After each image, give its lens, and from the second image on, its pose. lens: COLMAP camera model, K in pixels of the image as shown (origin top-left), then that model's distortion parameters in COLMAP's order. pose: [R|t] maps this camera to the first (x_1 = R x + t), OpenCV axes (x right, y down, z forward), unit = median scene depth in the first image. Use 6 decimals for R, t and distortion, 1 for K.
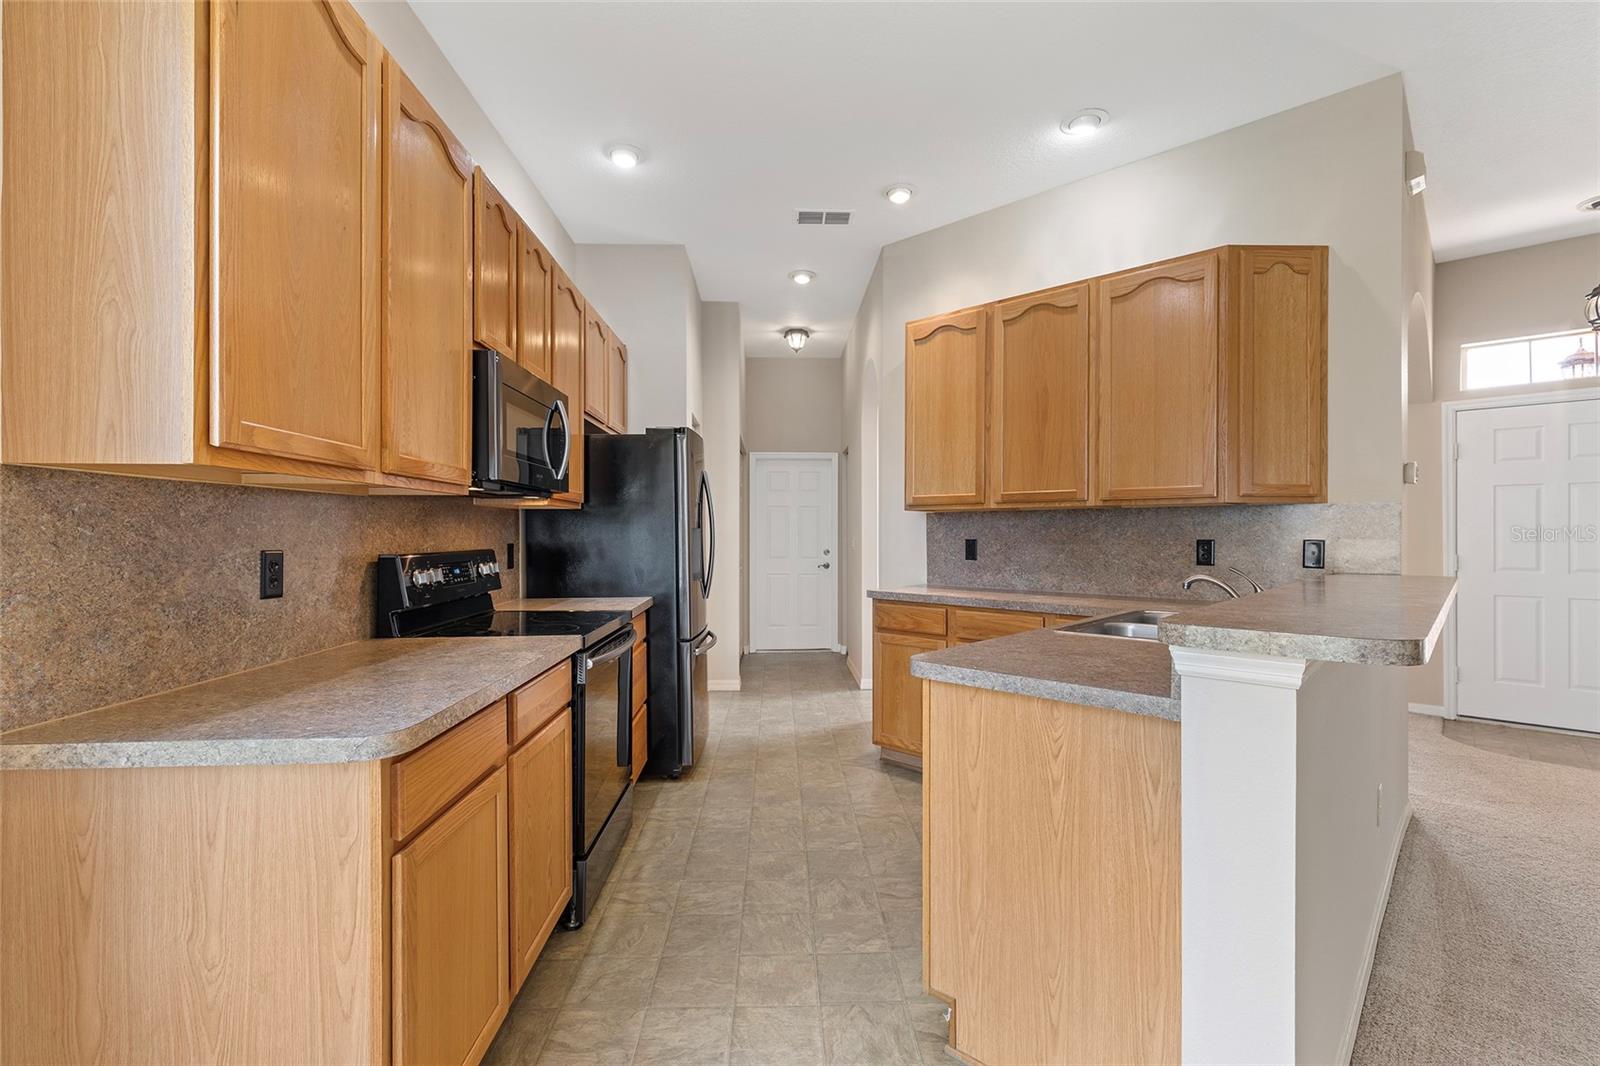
lens RADIAL K [[716.4, 0, 806.8], [0, 716.4, 539.4], [0, 0, 1]] dist [0.005270, -0.001122]
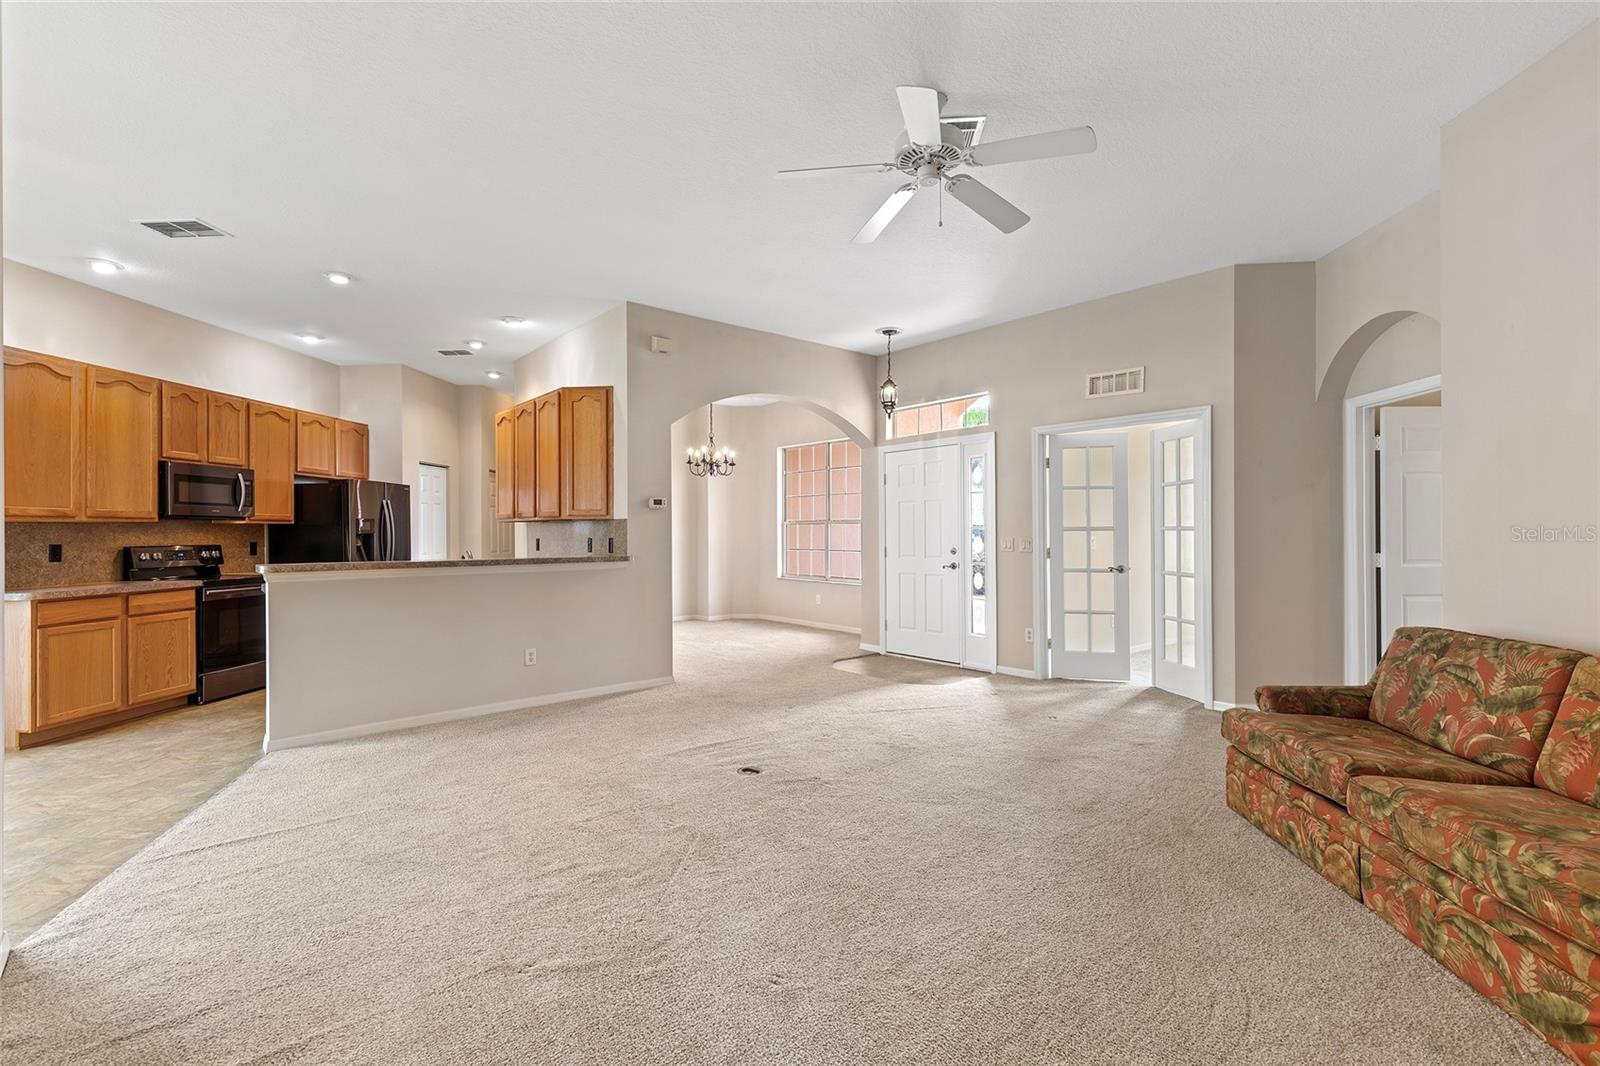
lens RADIAL K [[716.4, 0, 805.1], [0, 716.4, 530.5], [0, 0, 1]] dist [0.005270, -0.001122]
pose [[0.993928, -0.006767, -0.109828, 1.932055], [0.005569, 0.999922, -0.011205, 0.007126], [0.109895, 0.010525, 0.993887, -1.143005]]
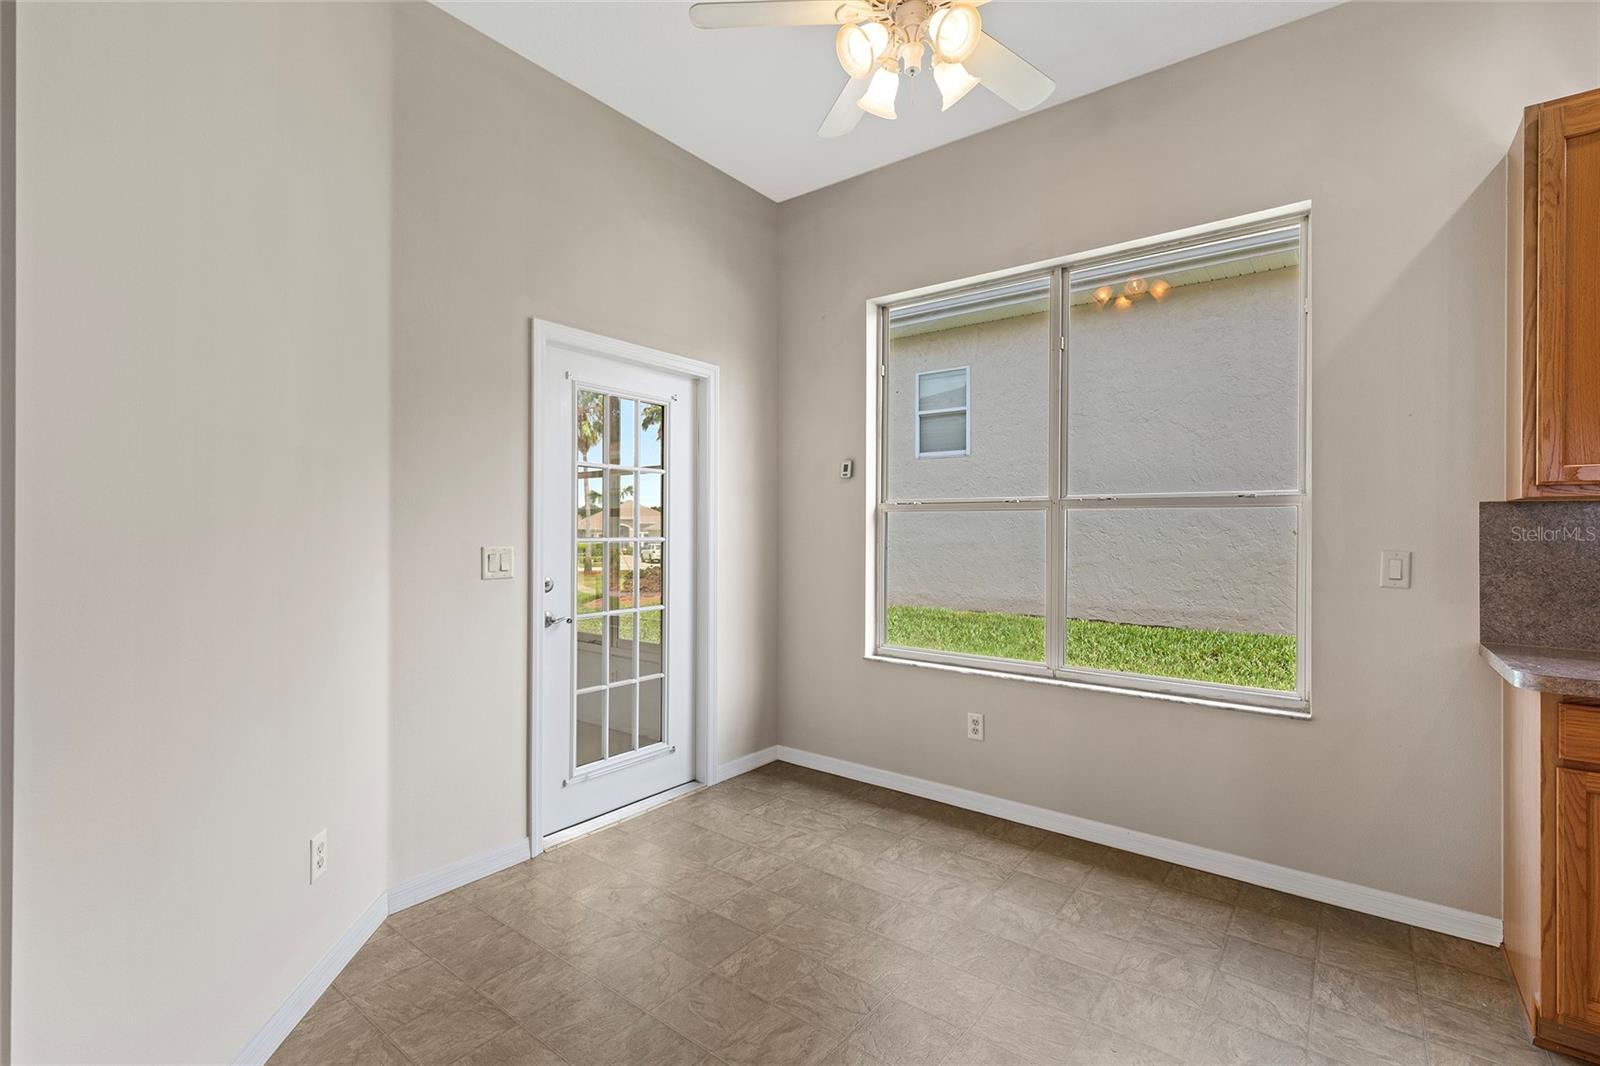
lens RADIAL K [[716.4, 0, 800.0], [0, 716.4, 527.7], [0, 0, 1]] dist [0.005270, -0.001122]
pose [[-0.644032, -0.005847, -0.764976, 0.791330], [-0.012237, 0.999922, 0.002660, -0.010027], [0.764900, 0.011074, -0.644053, 0.408359]]
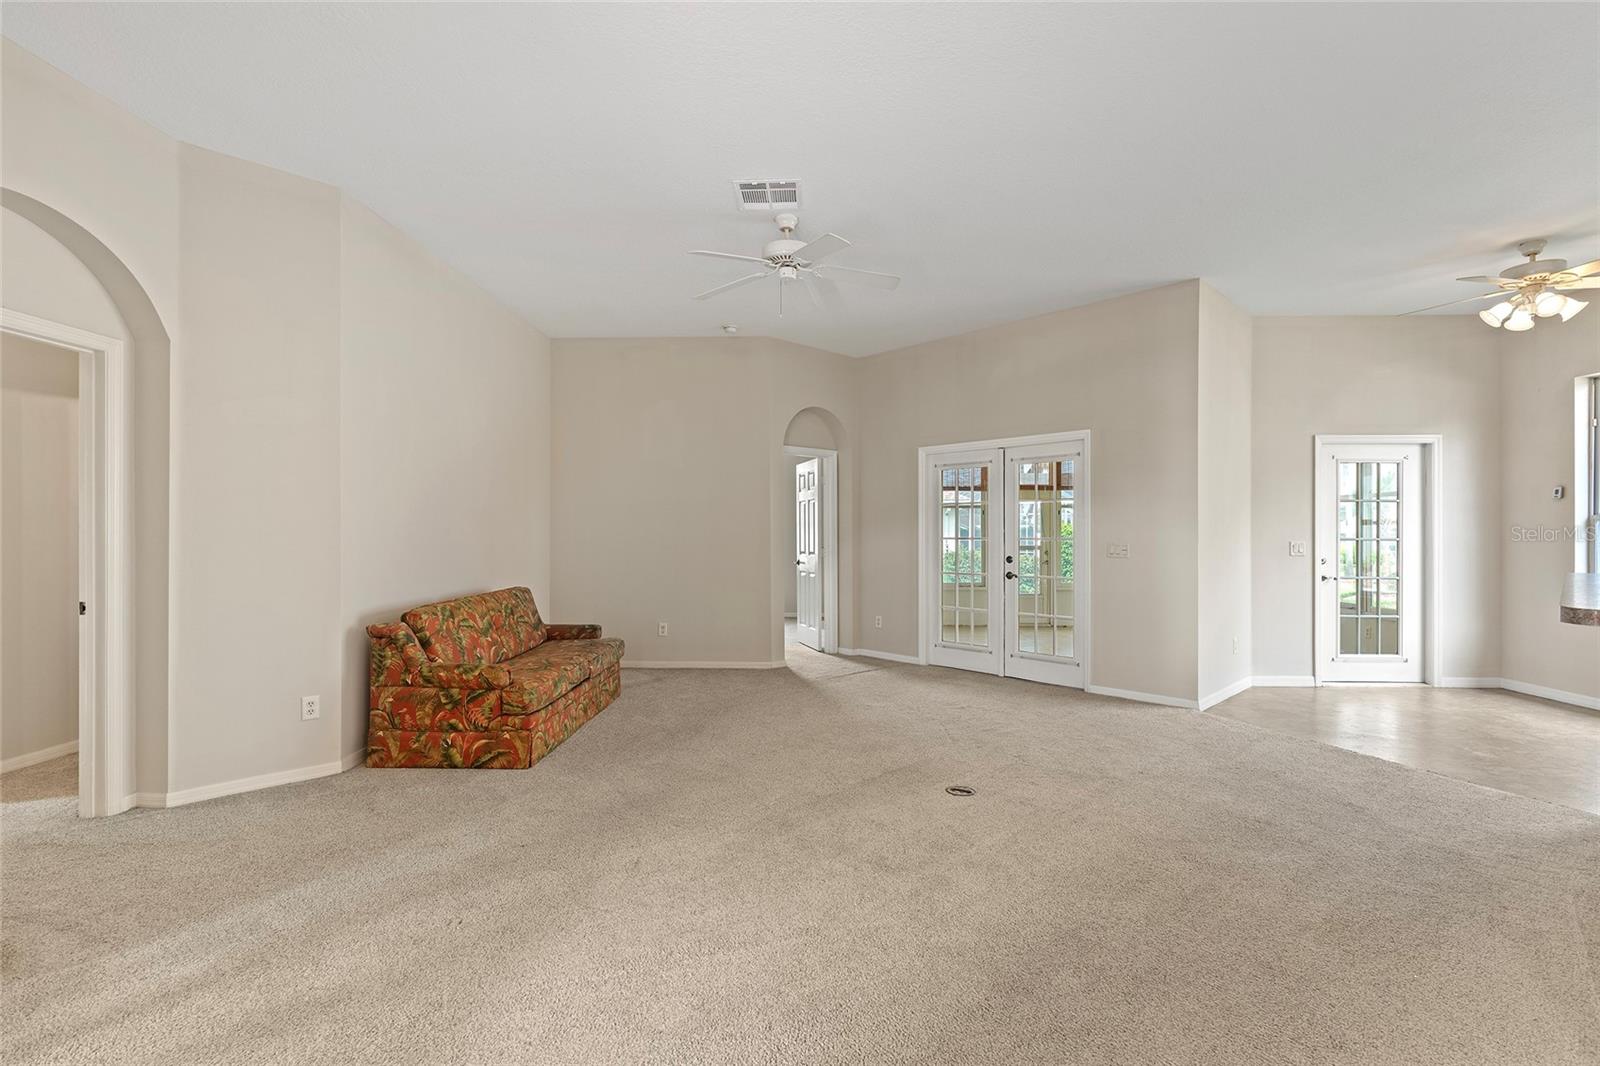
lens RADIAL K [[716.4, 0, 797.0], [0, 716.4, 532.5], [0, 0, 1]] dist [0.005270, -0.001122]
pose [[-0.997675, -0.001347, 0.068141, 1.873901], [-0.000597, 0.999939, 0.011031, -0.031226], [-0.068152, 0.010964, -0.997615, 2.040346]]
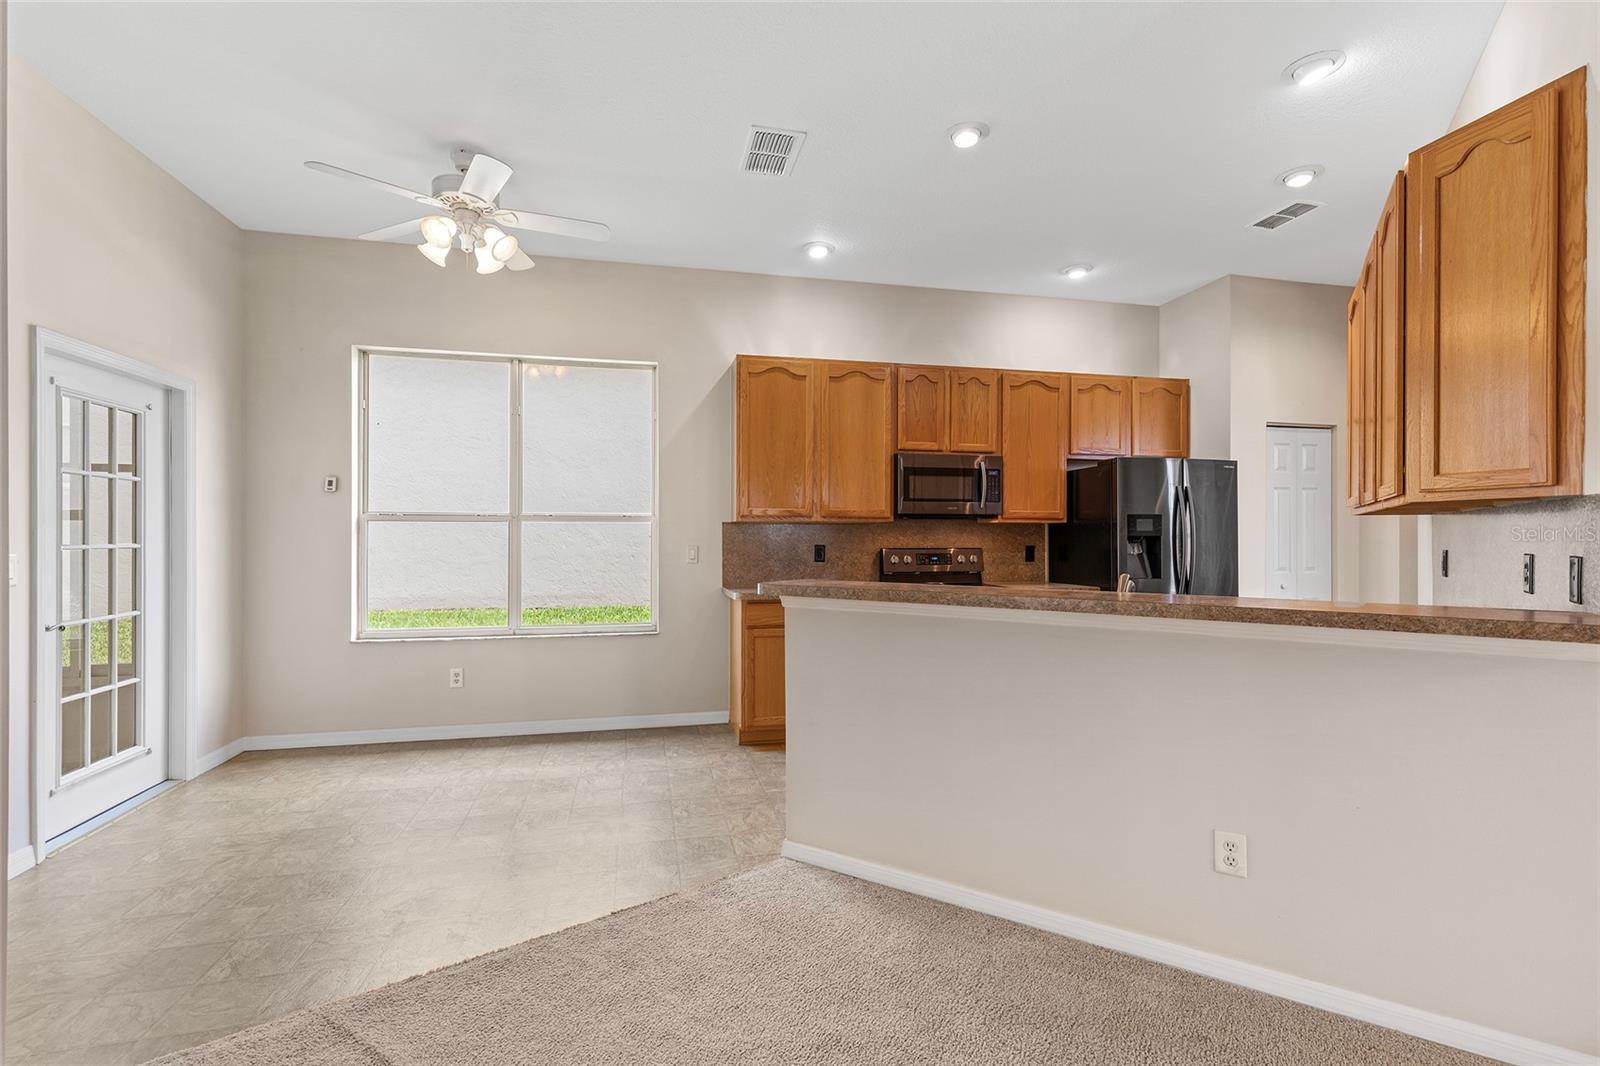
lens RADIAL K [[716.4, 0, 802.1], [0, 716.4, 537.8], [0, 0, 1]] dist [0.005270, -0.001122]
pose [[0.180294, 0.002531, -0.983610, 1.599058], [-0.010412, 0.999946, 0.000665, -0.010784], [0.983558, 0.010122, 0.180310, 0.333874]]
